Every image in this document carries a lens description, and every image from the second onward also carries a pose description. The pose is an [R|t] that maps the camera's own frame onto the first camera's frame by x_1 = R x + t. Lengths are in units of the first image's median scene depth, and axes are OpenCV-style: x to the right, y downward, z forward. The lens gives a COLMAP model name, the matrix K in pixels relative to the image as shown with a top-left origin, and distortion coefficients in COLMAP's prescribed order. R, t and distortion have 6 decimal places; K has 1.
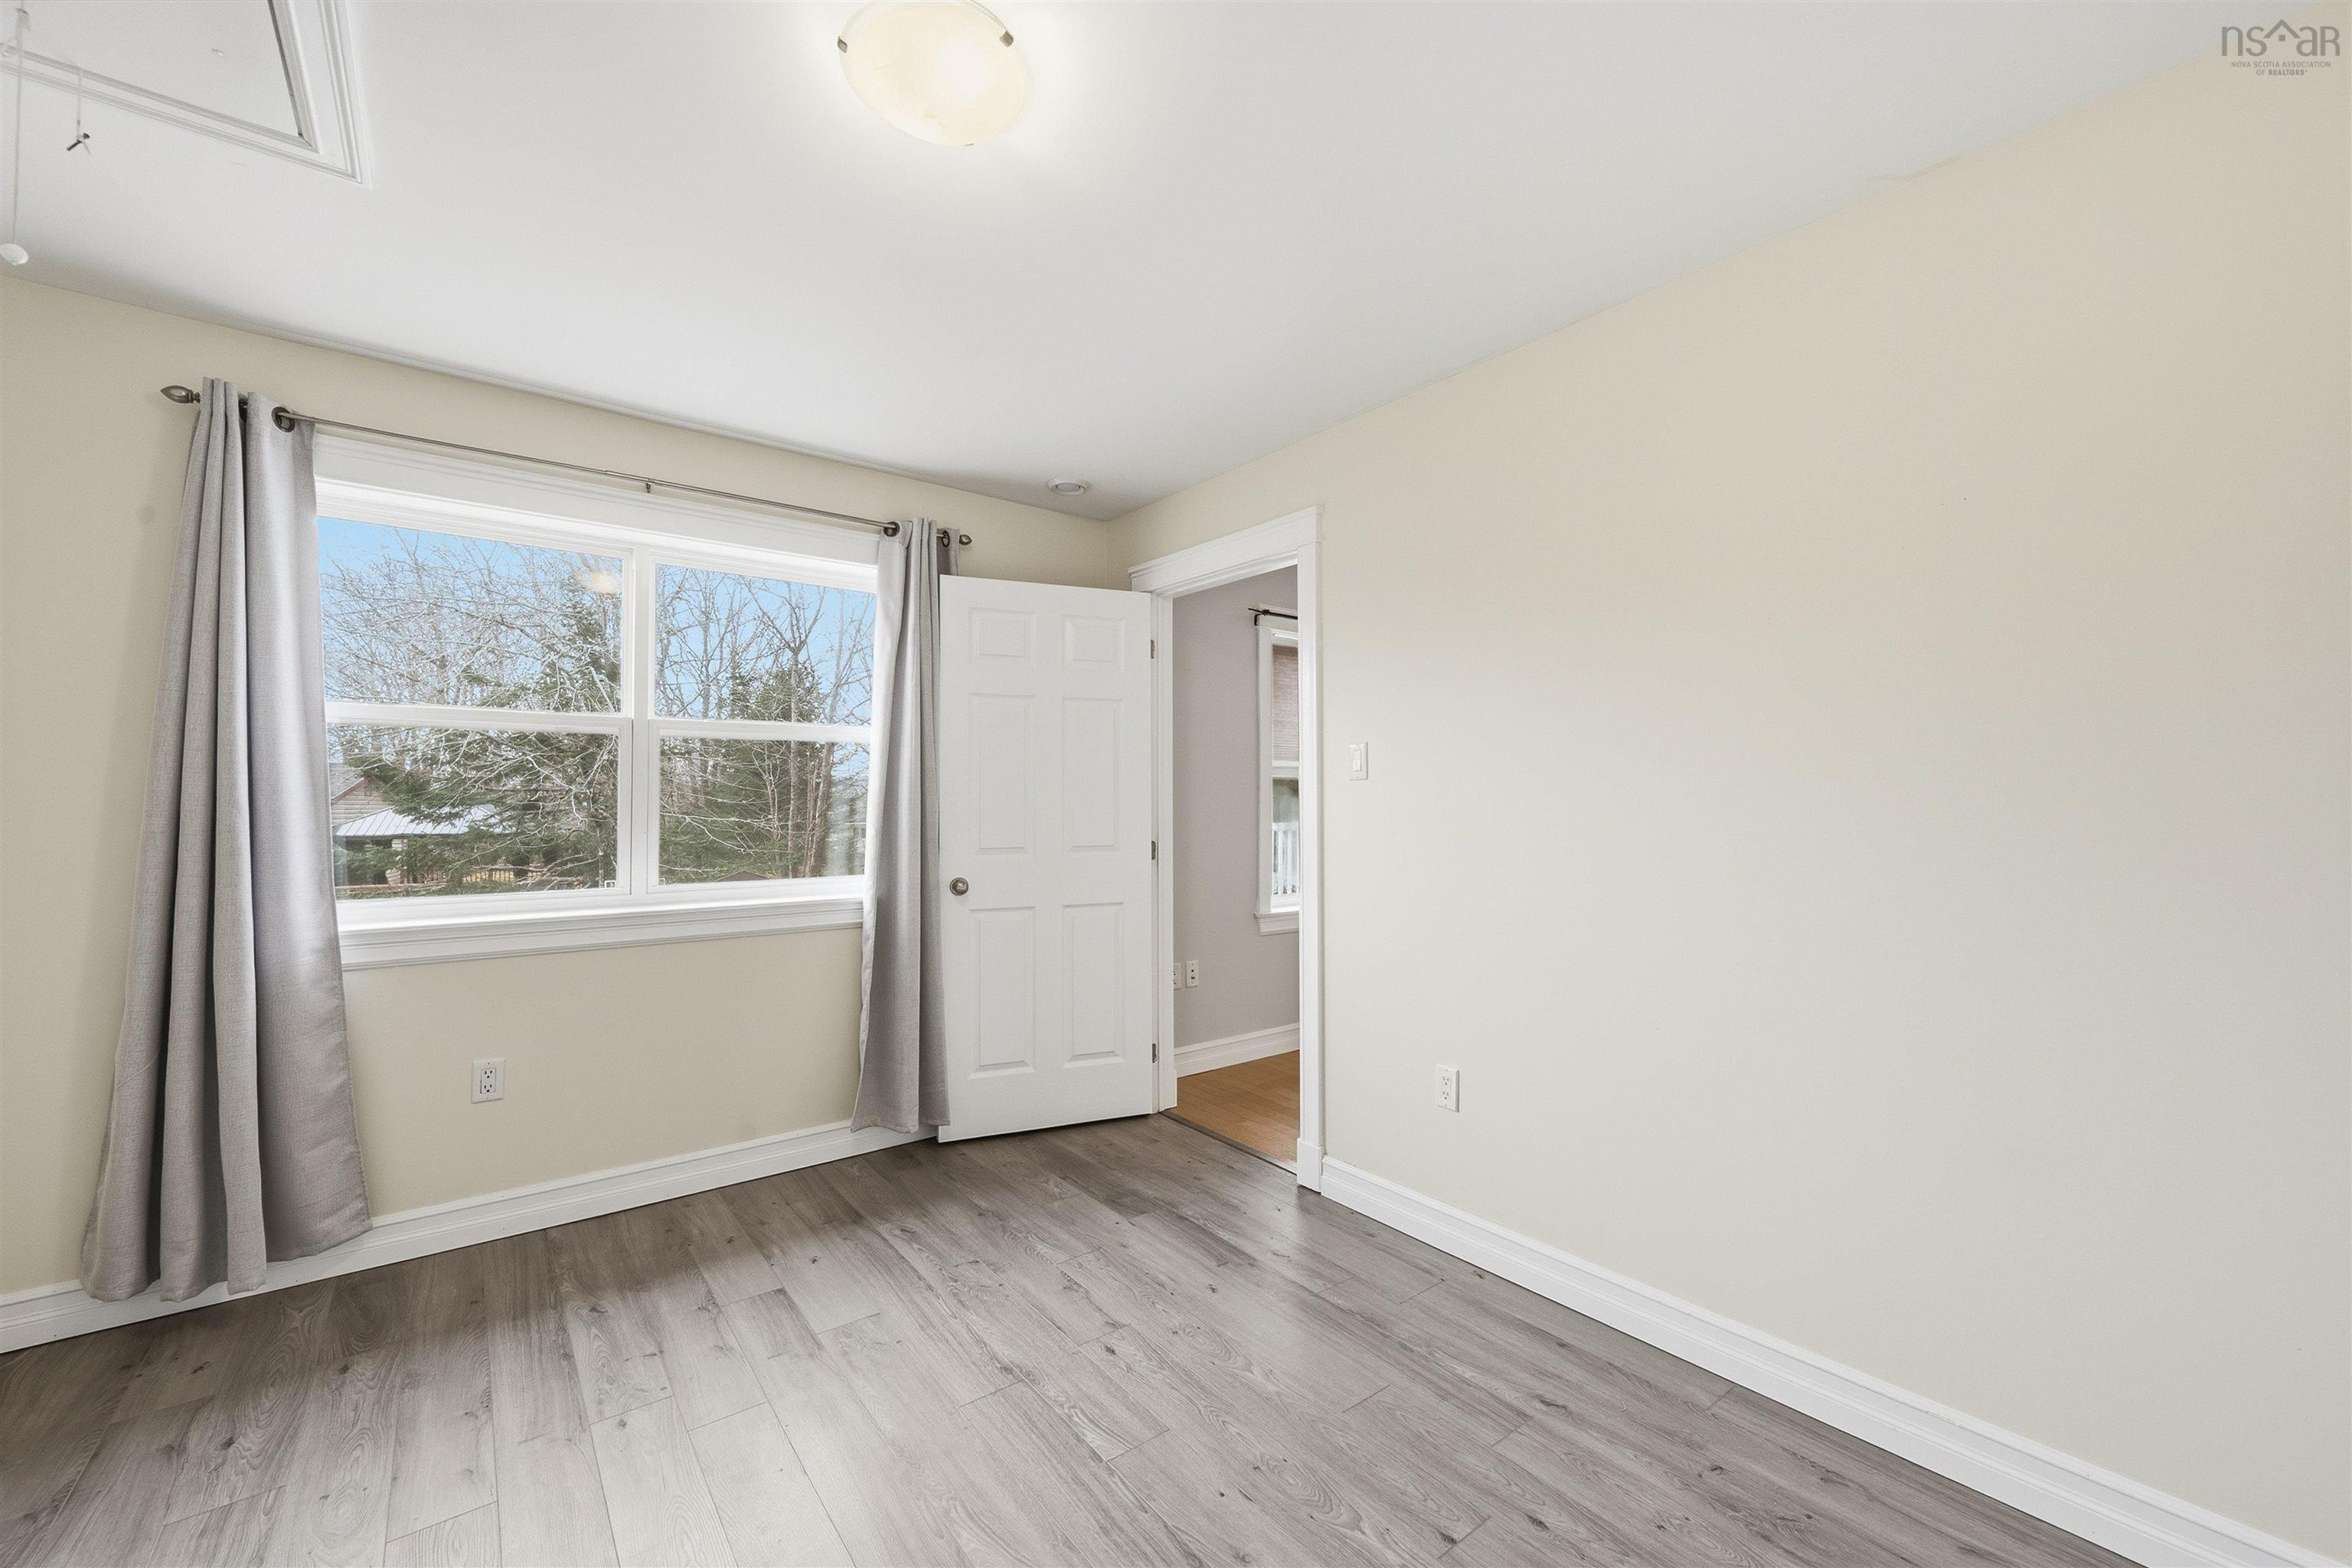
lens RADIAL K [[923.2, 0, 1176.0], [0, 923.2, 784.0], [0, 0, 1]] dist [0.001552, 0.000040]
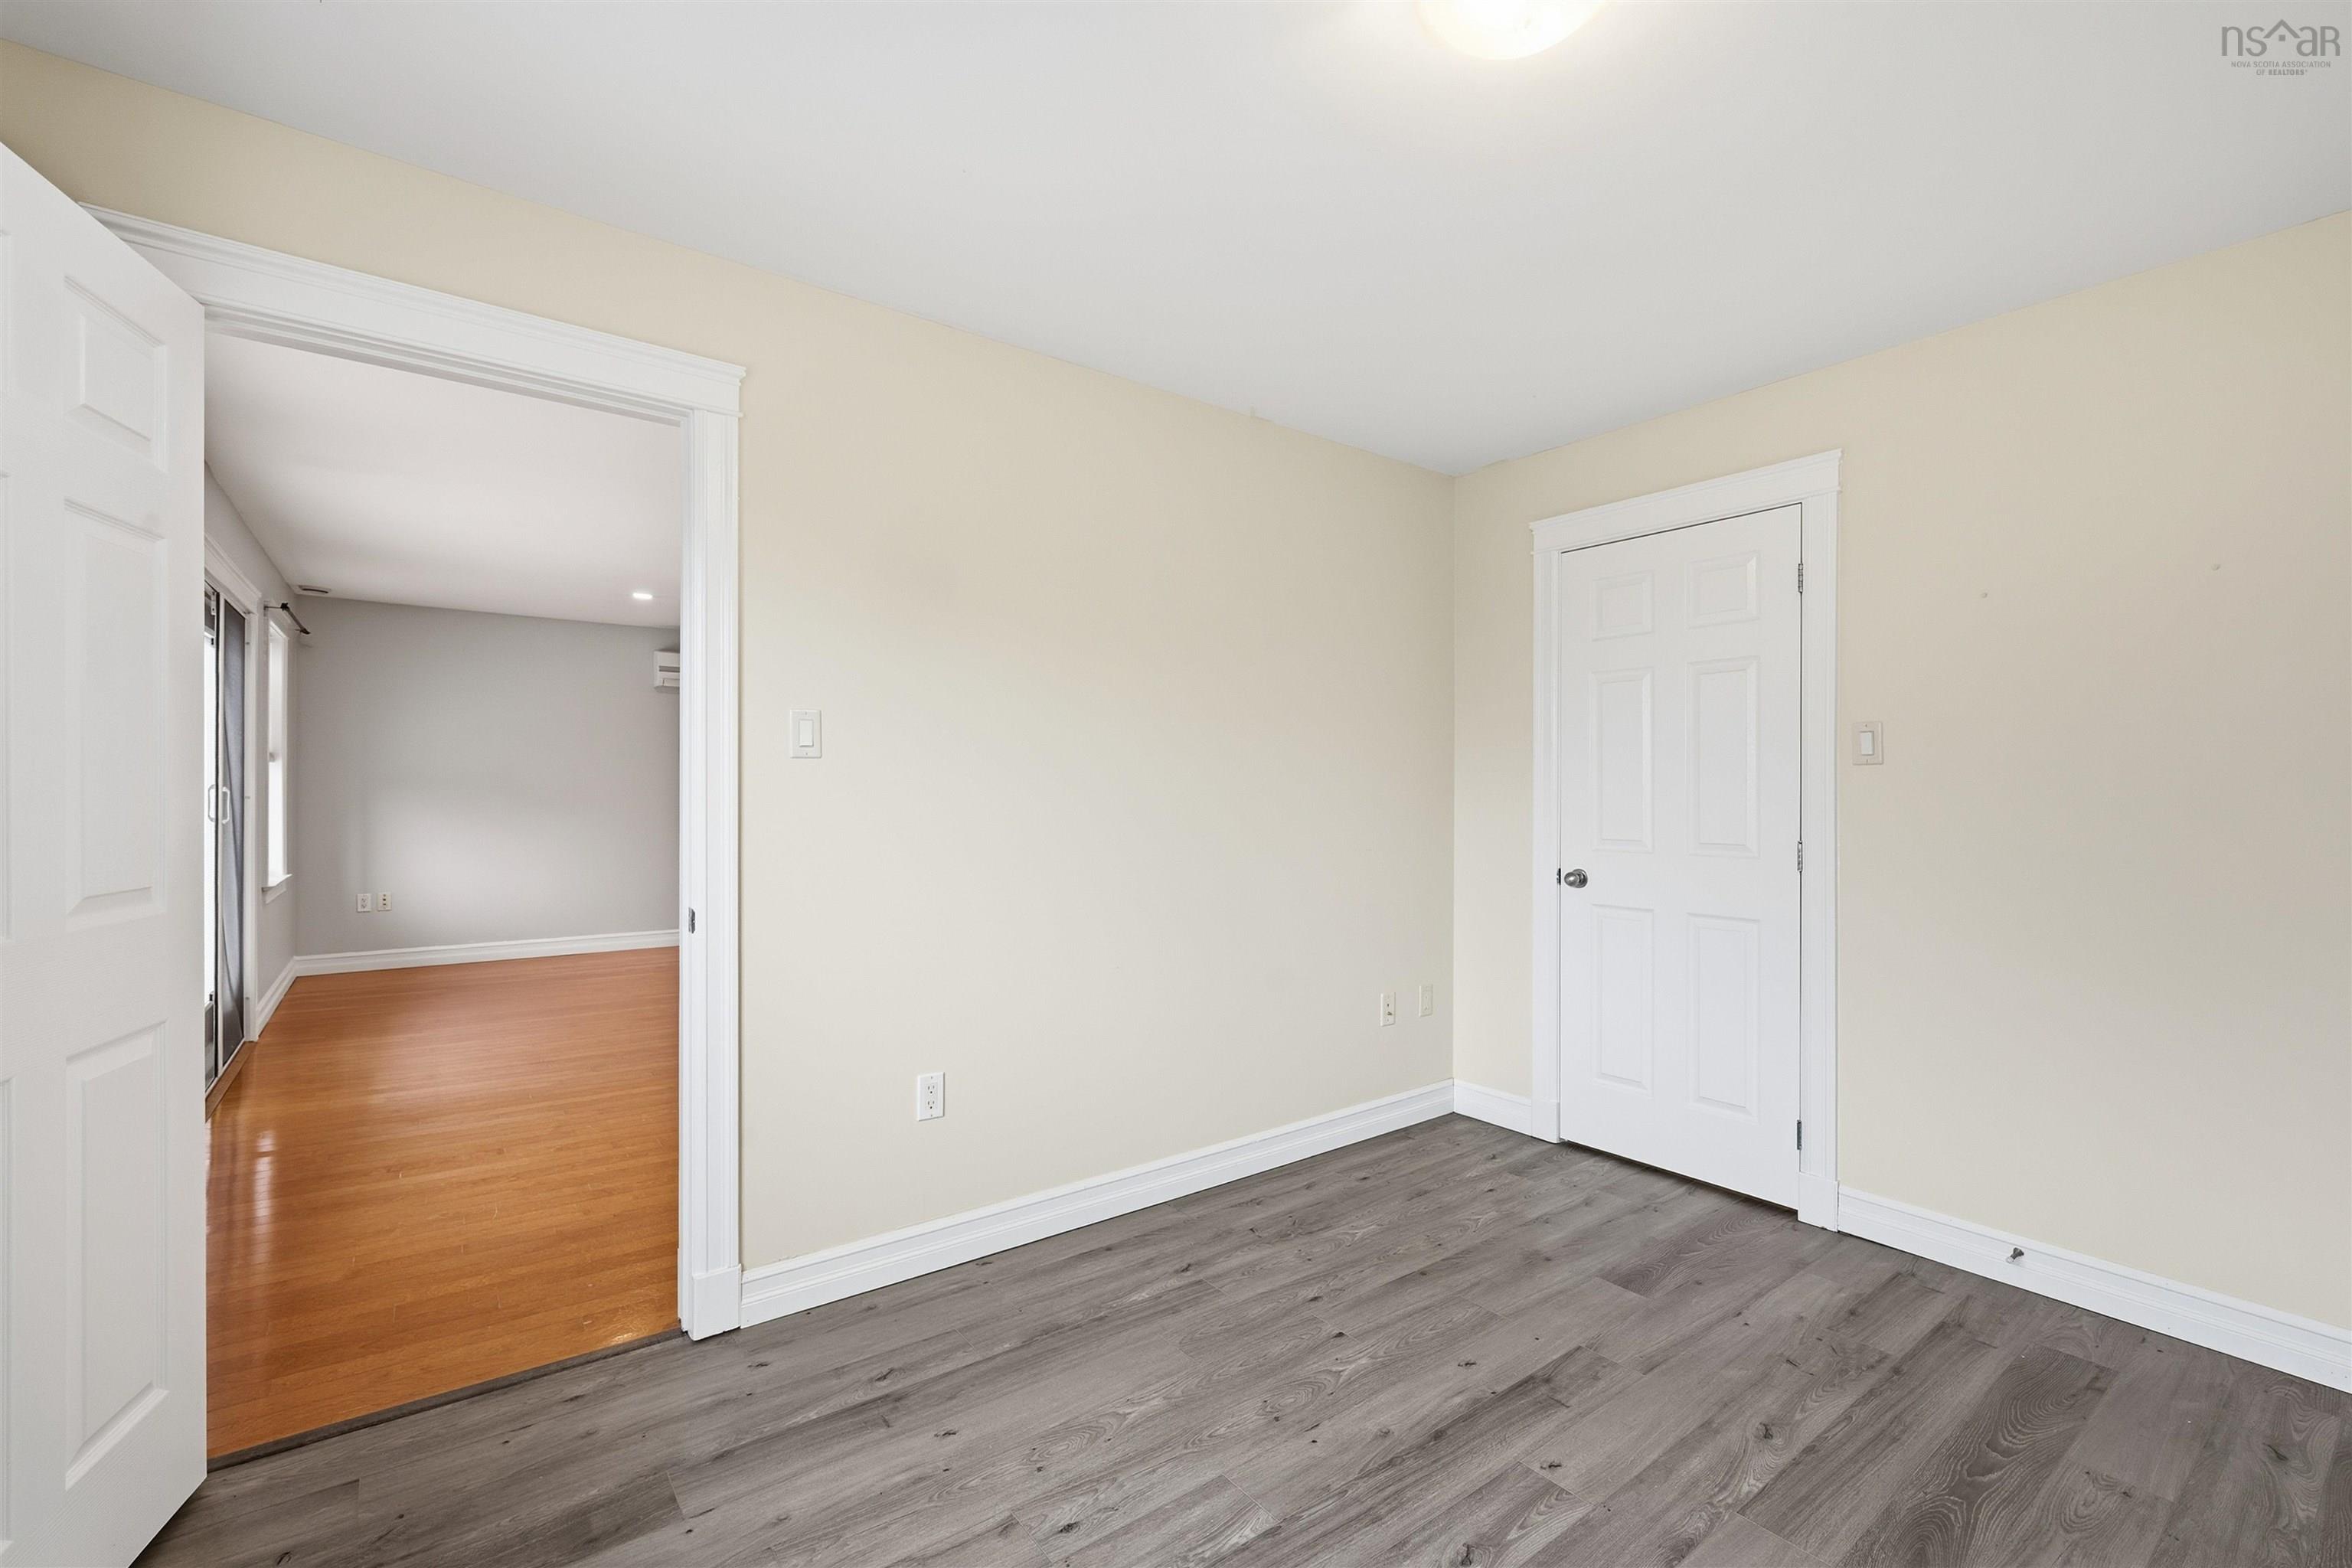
lens RADIAL K [[1017.2, 0, 1176.0], [0, 1017.2, 784.0], [0, 0, 1]] dist [0.001335, 0.000164]
pose [[0.018828, 0.003922, 0.999815, -0.927056], [-0.023619, 0.999715, -0.003477, 0.016465], [-0.999544, -0.023550, 0.018915, 0.949004]]
